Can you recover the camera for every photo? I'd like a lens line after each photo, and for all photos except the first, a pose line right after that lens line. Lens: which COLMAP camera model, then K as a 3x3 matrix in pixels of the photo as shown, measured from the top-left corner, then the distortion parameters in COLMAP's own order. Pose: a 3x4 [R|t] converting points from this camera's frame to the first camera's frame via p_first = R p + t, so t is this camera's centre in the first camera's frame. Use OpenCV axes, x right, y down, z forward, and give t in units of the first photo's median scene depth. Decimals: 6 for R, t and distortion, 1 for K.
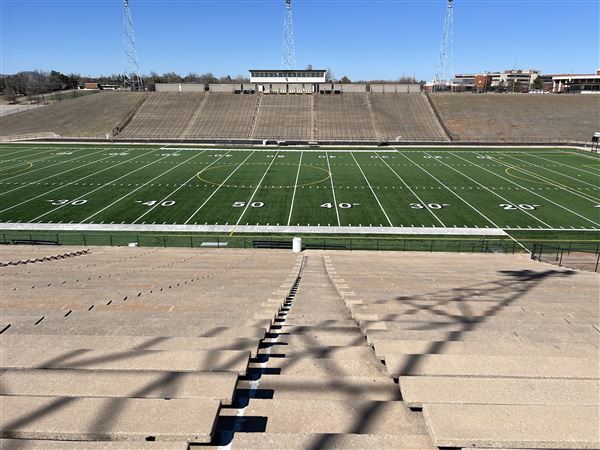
lens RADIAL K [[449.3, 0, 308.3], [0, 449.3, 230.0], [0, 0, 1]] dist [0.070717, -0.079508]
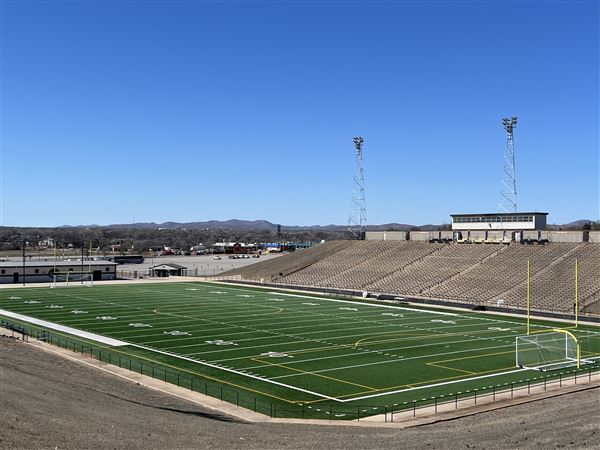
lens RADIAL K [[753.1, 0, 307.6], [0, 753.1, 230.8], [0, 0, 1]] dist [0.086009, 0.000000]
pose [[0.636759, -0.003057, -0.771057, 0.928875], [-0.239671, 0.949672, -0.201692, 0.002544], [0.732868, 0.313230, 0.603980, 0.028856]]
